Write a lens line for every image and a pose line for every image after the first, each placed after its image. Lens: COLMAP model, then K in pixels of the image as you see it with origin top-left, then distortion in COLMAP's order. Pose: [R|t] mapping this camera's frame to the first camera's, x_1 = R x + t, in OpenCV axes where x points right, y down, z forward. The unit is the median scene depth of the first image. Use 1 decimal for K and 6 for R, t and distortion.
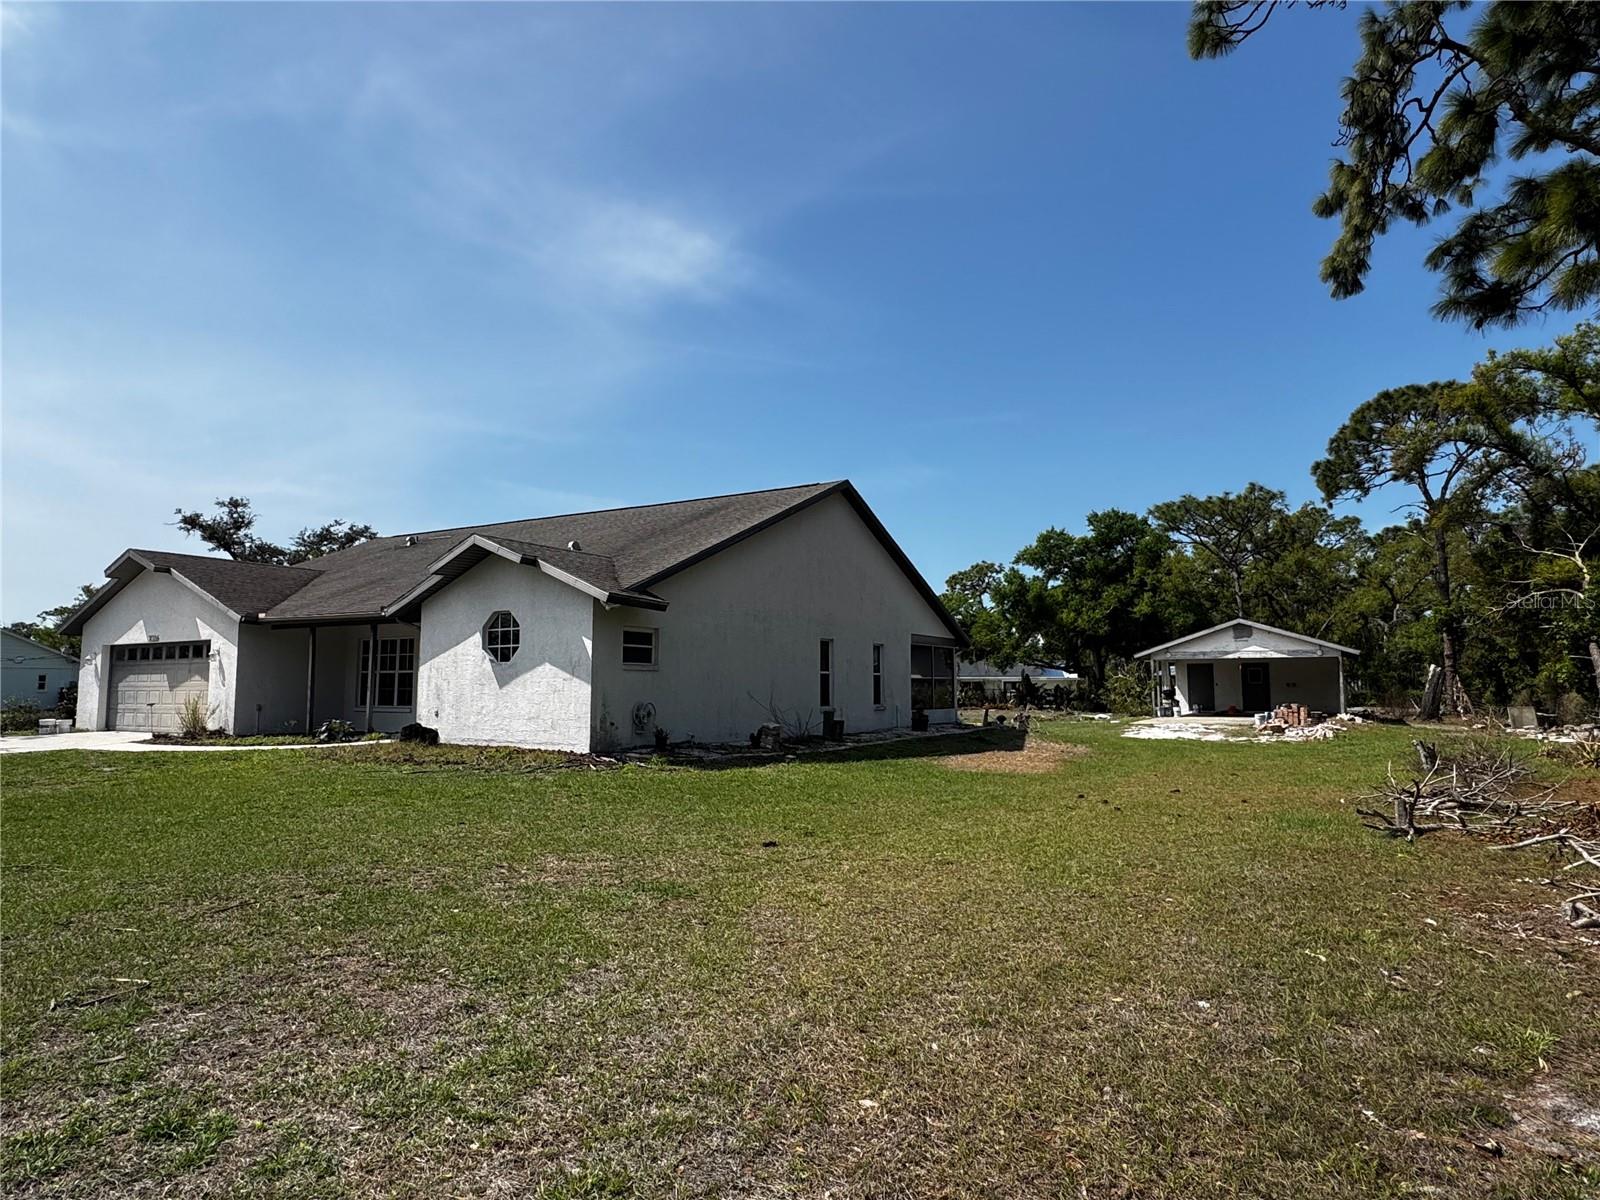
lens RADIAL K [[936.9, 0, 800.0], [0, 936.9, 600.0], [0, 0, 1]] dist [0.003091, -0.000273]
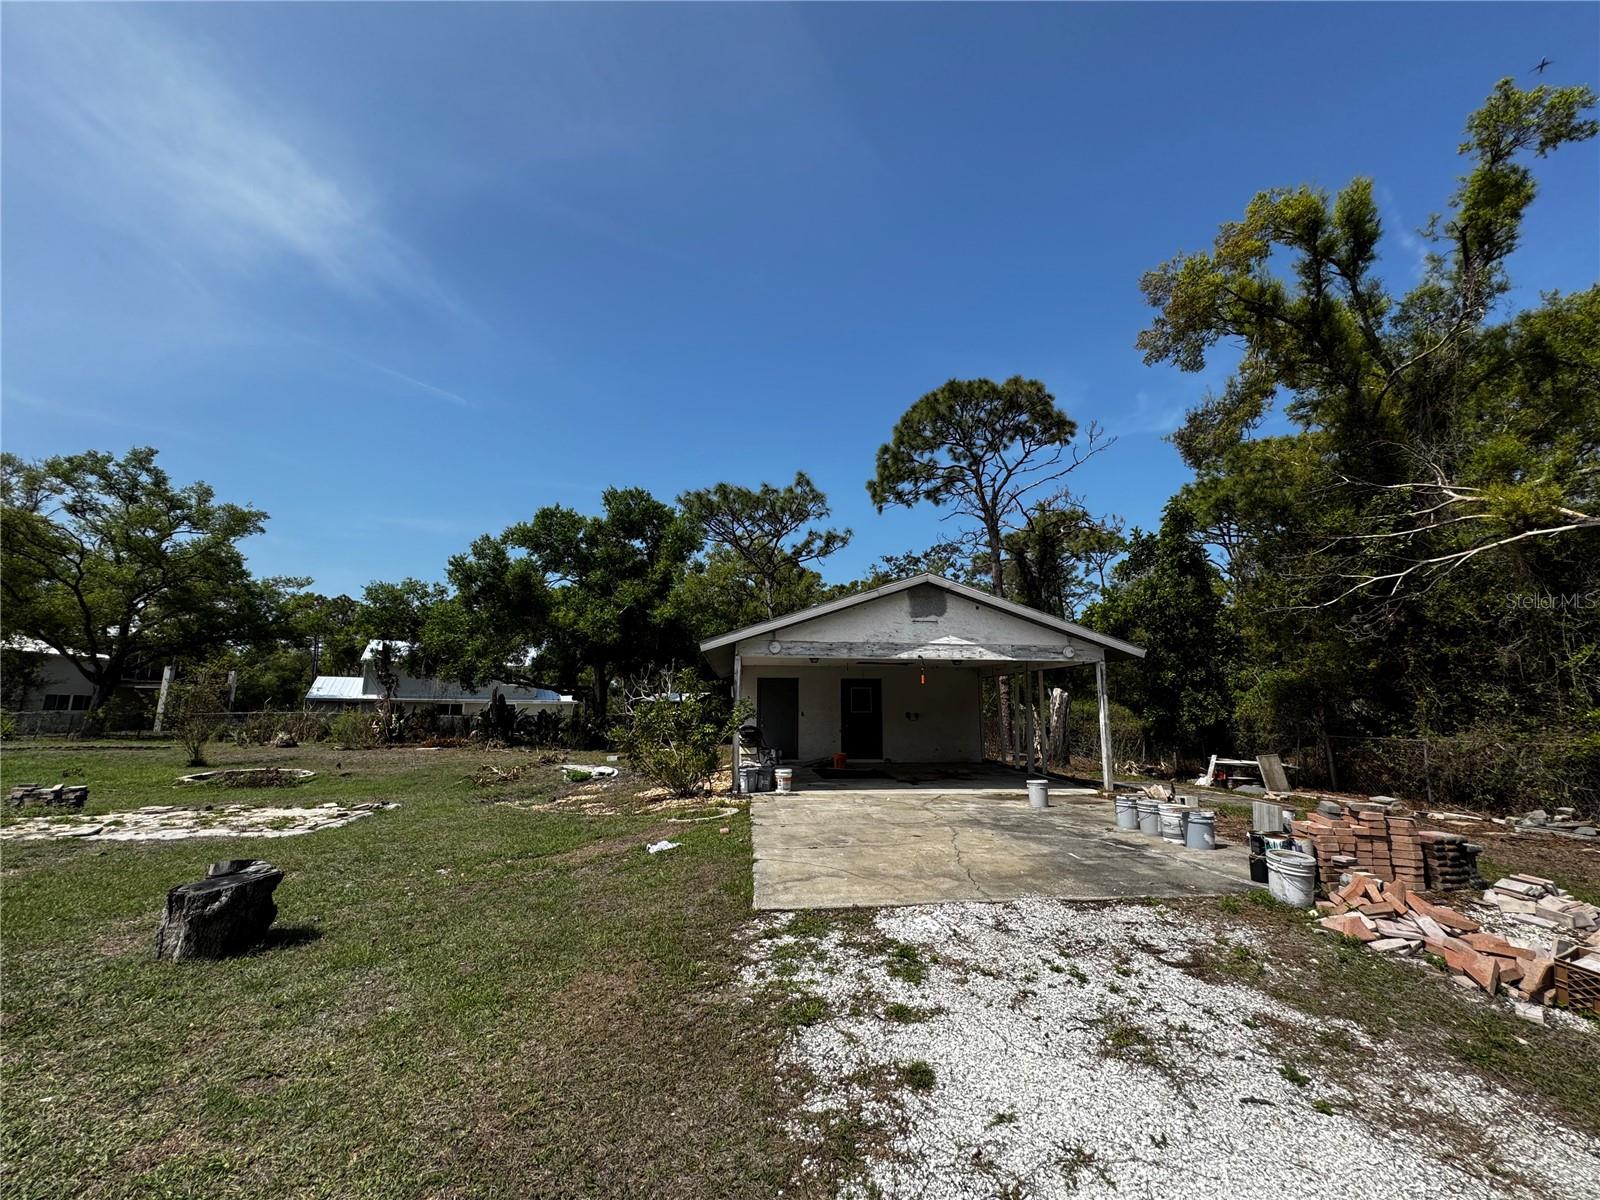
lens RADIAL K [[635.9, 0, 800.0], [0, 635.9, 600.0], [0, 0, 1]] dist [-0.000665, 0.000147]
pose [[0.814749, 0.106326, 0.569982, 0.313770], [-0.061448, 0.993340, -0.097465, 0.087739], [-0.576549, 0.044385, 0.815856, 1.017278]]
